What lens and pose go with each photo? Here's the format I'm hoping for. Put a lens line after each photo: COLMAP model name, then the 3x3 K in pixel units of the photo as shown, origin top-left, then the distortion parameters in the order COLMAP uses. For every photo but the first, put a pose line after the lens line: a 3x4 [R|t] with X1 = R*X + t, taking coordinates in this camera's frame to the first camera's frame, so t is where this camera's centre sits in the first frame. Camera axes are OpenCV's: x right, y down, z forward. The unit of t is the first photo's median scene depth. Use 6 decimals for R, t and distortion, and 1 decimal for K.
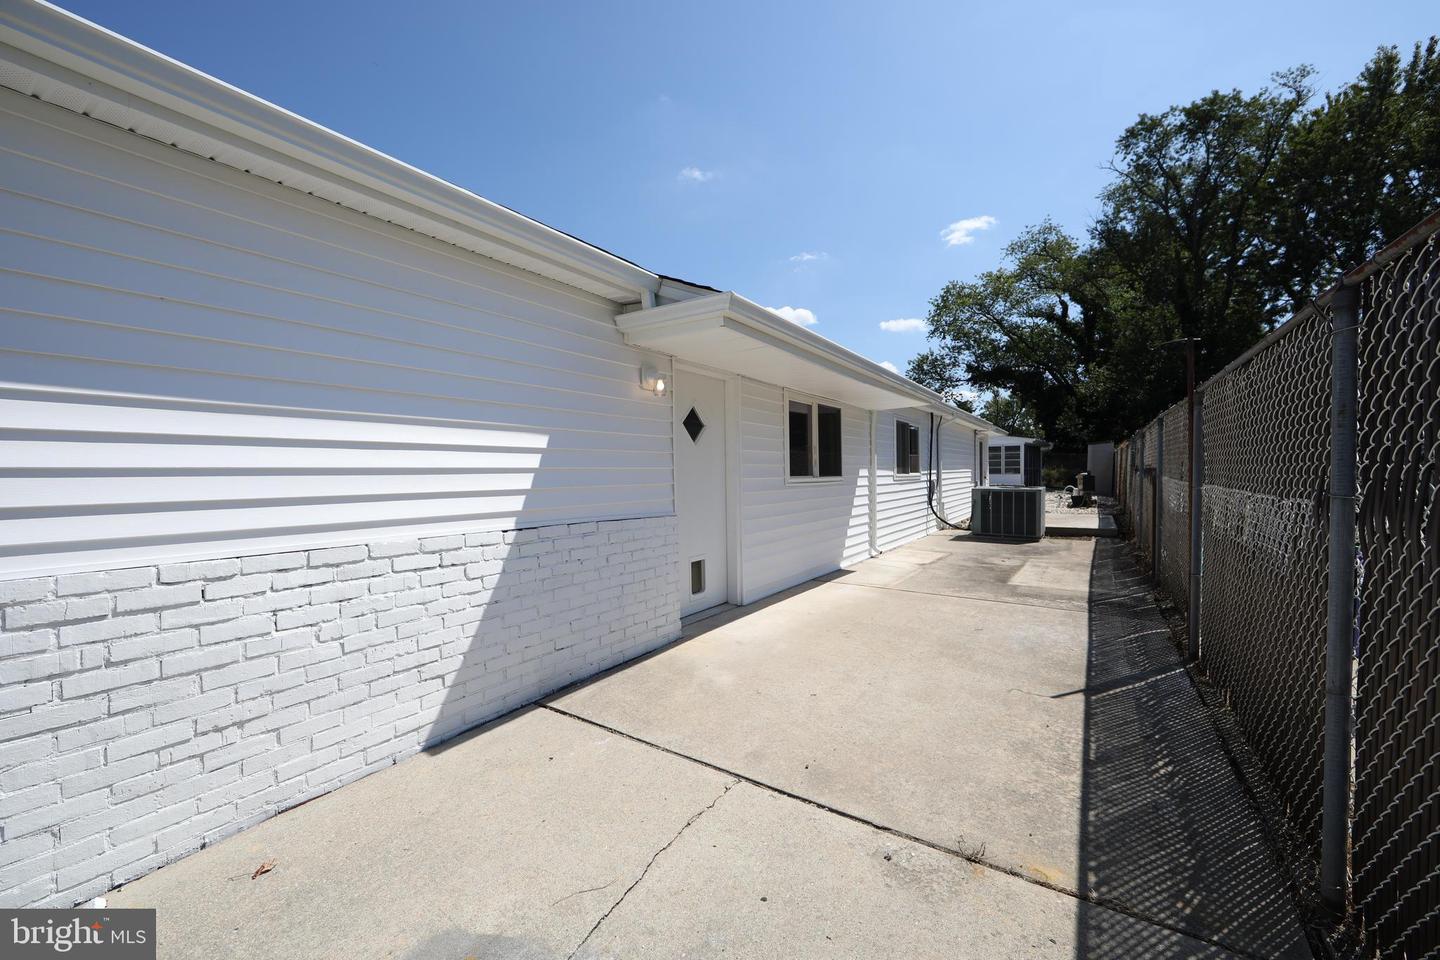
lens RADIAL K [[569.5, 0, 718.8], [0, 569.5, 488.6], [0, 0, 1]] dist [-0.000627, -0.000160]
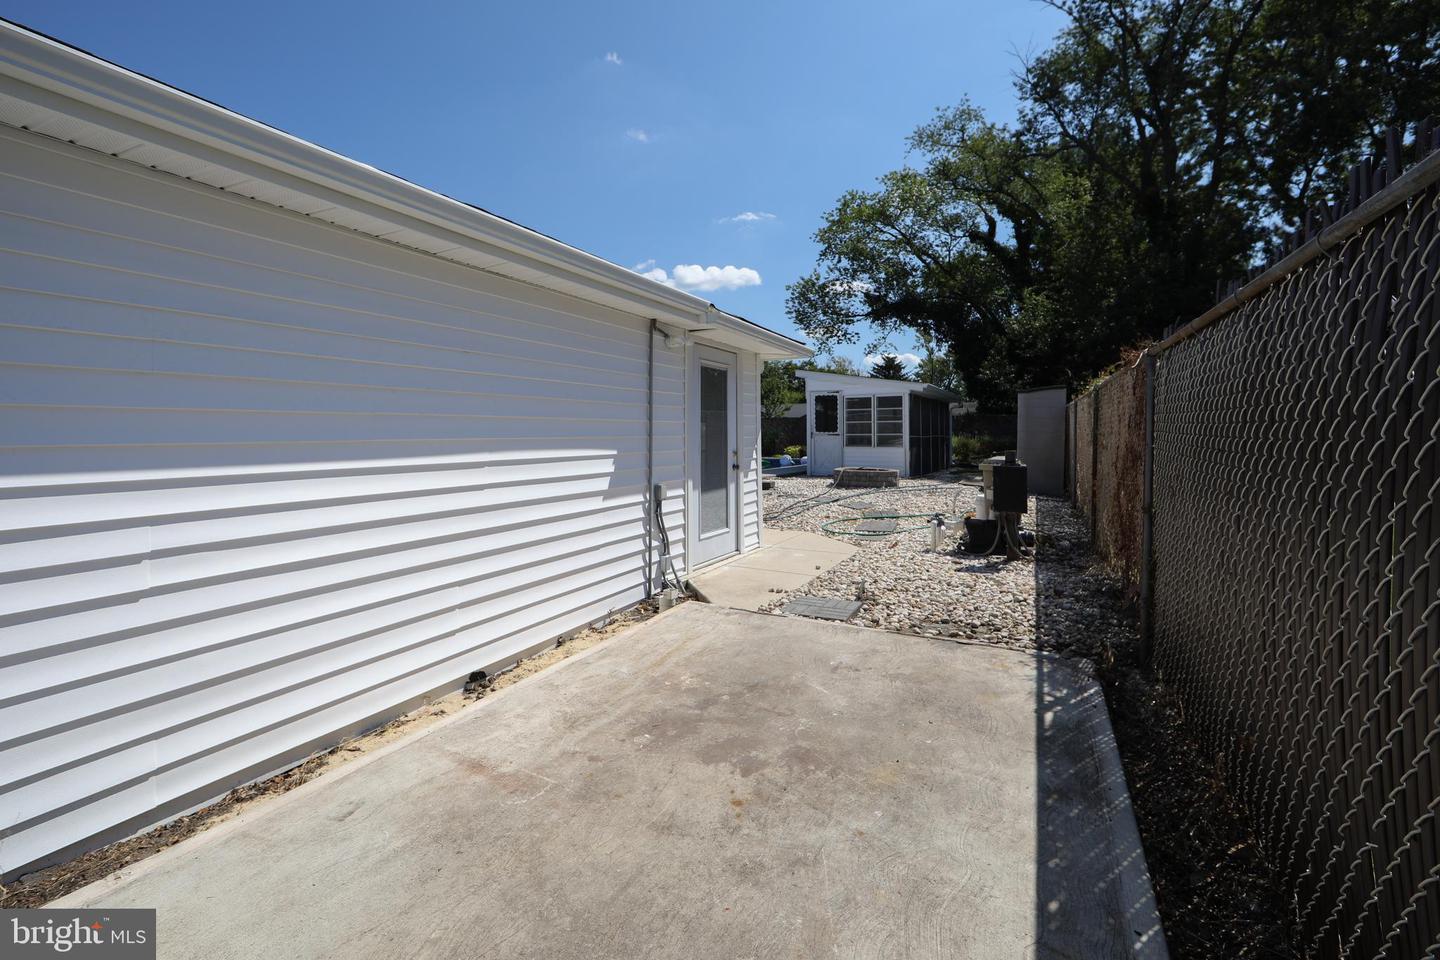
lens RADIAL K [[569.5, 0, 715.2], [0, 569.5, 432.0], [0, 0, 1]] dist [-0.000627, -0.000160]
pose [[0.997611, -0.001257, 0.069075, 0.189256], [0.003763, 0.999339, -0.036154, -0.012794], [-0.068984, 0.036328, 0.996956, 0.281538]]
